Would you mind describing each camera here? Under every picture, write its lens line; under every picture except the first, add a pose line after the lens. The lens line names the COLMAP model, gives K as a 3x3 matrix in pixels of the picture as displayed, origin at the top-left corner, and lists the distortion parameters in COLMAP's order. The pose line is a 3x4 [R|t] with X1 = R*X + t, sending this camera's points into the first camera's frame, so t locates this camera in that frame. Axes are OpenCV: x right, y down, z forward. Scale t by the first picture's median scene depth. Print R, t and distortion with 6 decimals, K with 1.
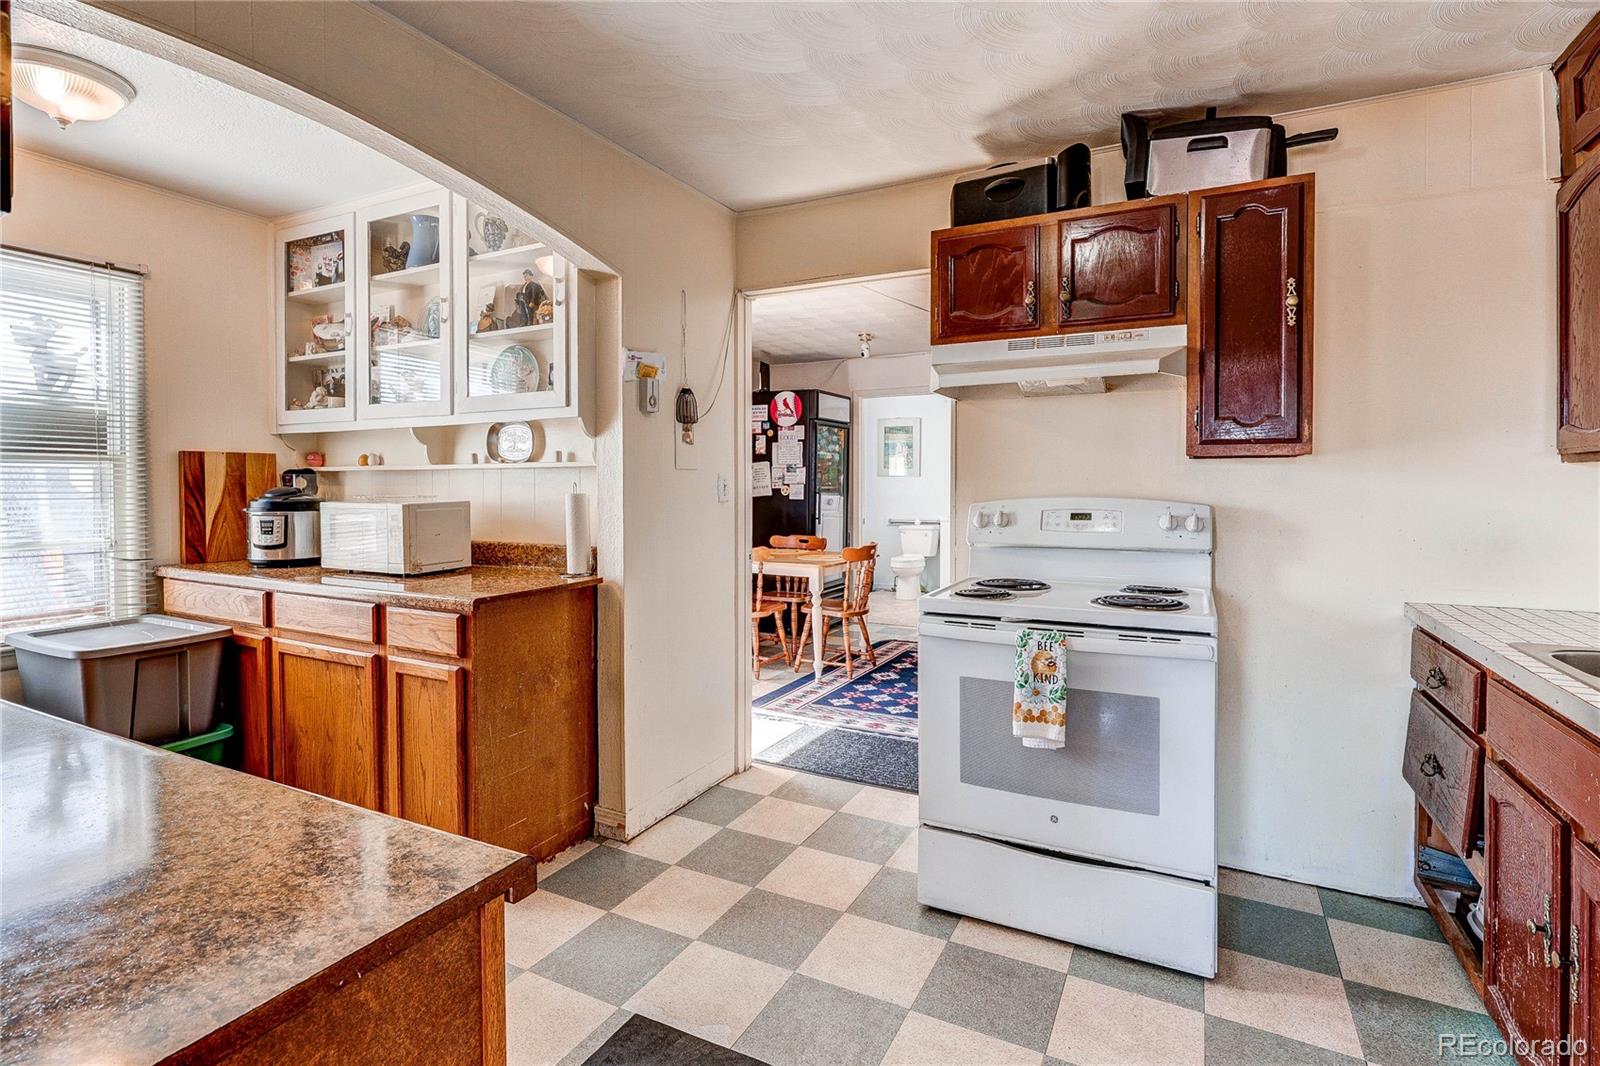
lens RADIAL K [[755.3, 0, 790.8], [0, 755.3, 493.8], [0, 0, 1]] dist [-0.006095, 0.001683]
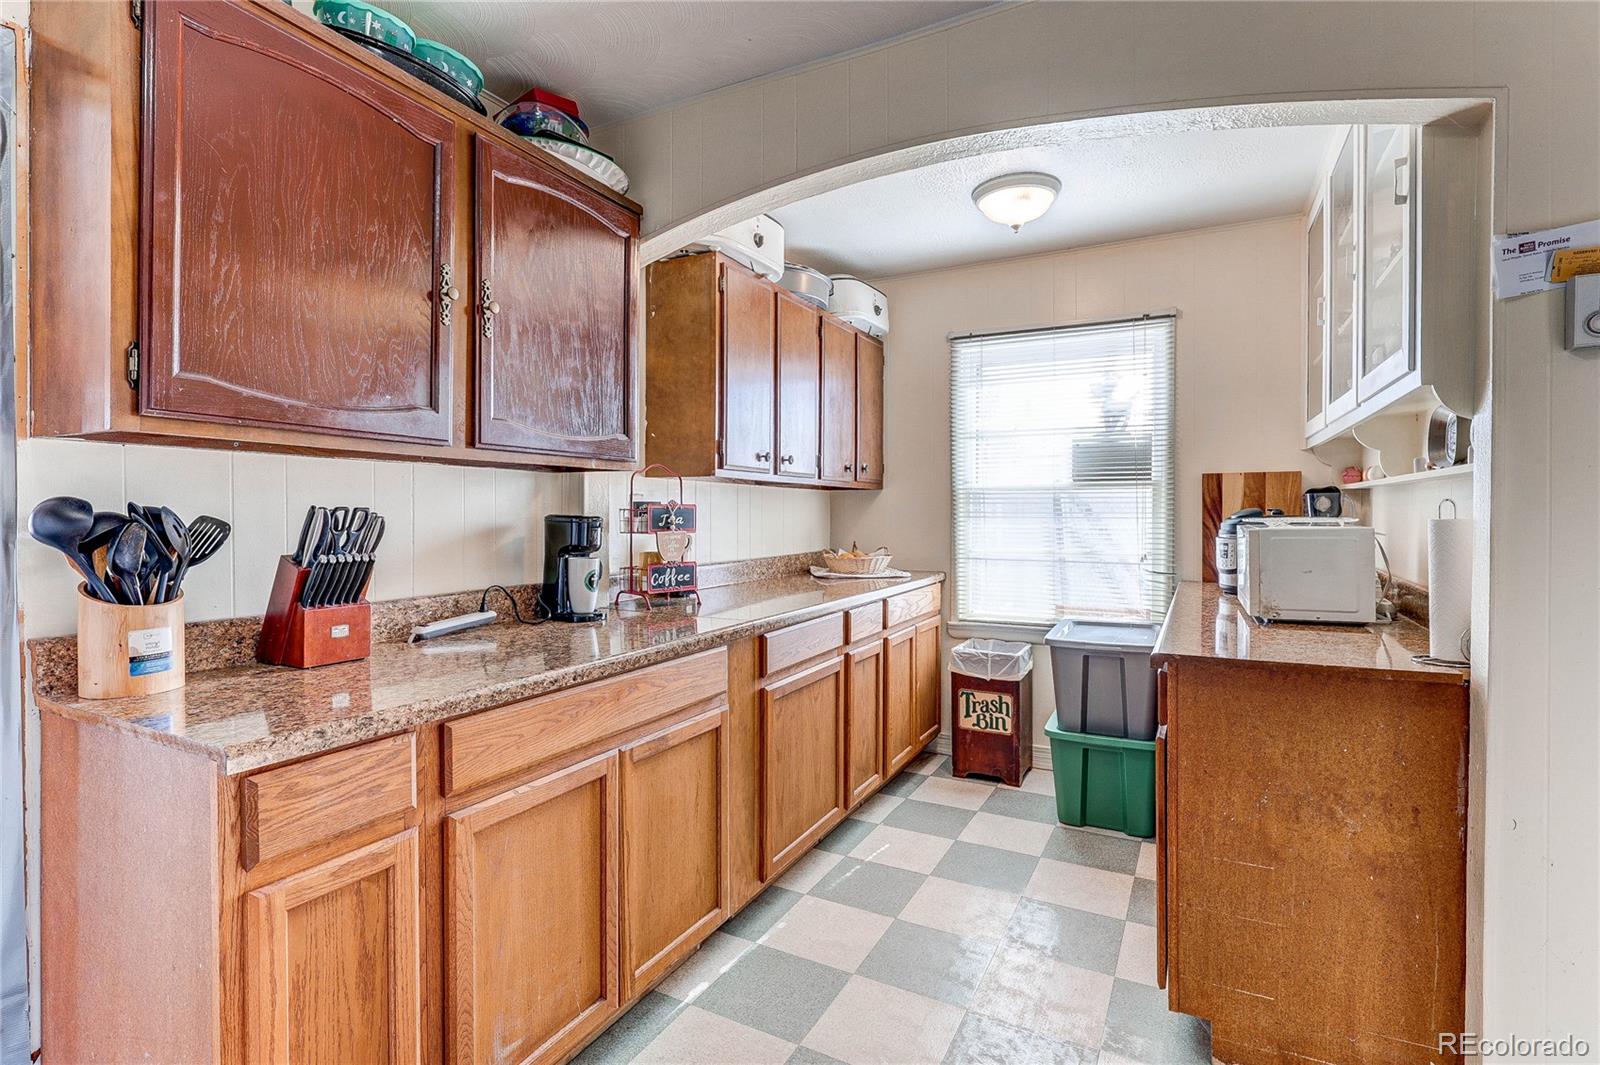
lens RADIAL K [[755.3, 0, 797.6], [0, 755.3, 521.8], [0, 0, 1]] dist [-0.006095, 0.001683]
pose [[-0.004188, 0.016926, -0.999848, 0.246133], [-0.008163, 0.999823, 0.016960, -0.003326], [0.999958, 0.008233, -0.004049, 0.442906]]
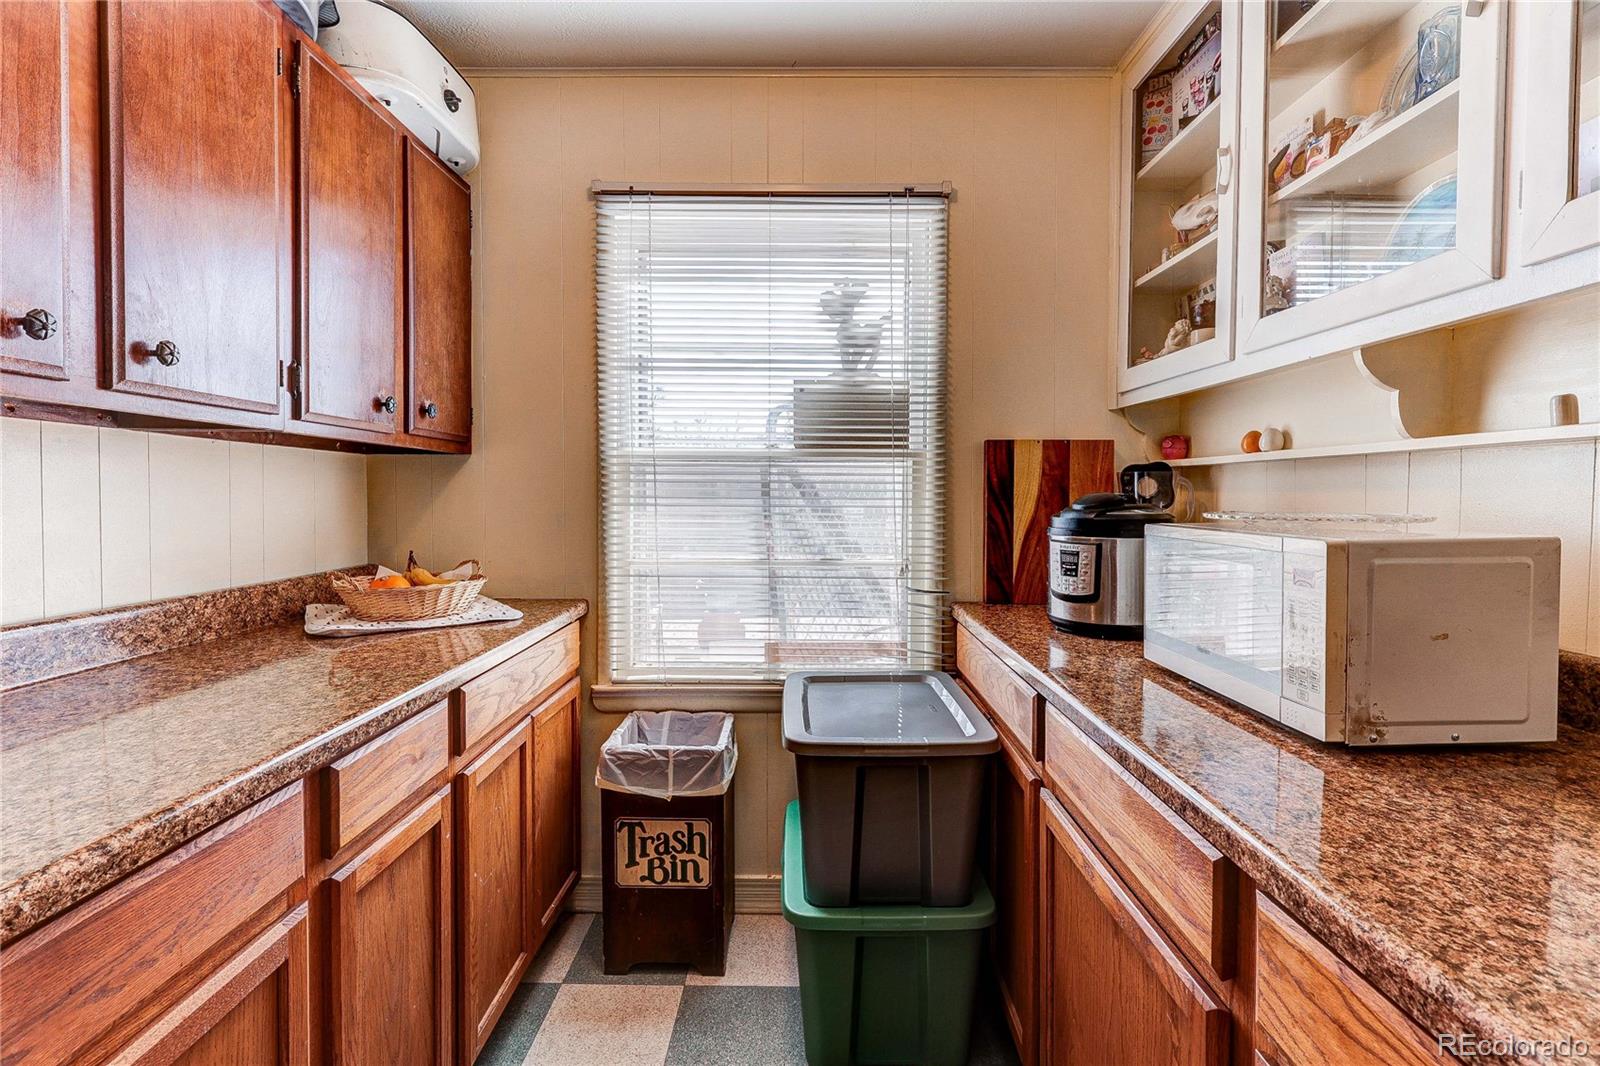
lens RADIAL K [[755.3, 0, 801.8], [0, 755.3, 513.9], [0, 0, 1]] dist [-0.006095, 0.001683]
pose [[0.461941, 0.027919, -0.886471, -0.272022], [-0.014387, 0.999609, 0.023985, -0.003397], [0.886794, 0.001674, 0.462162, 0.531556]]
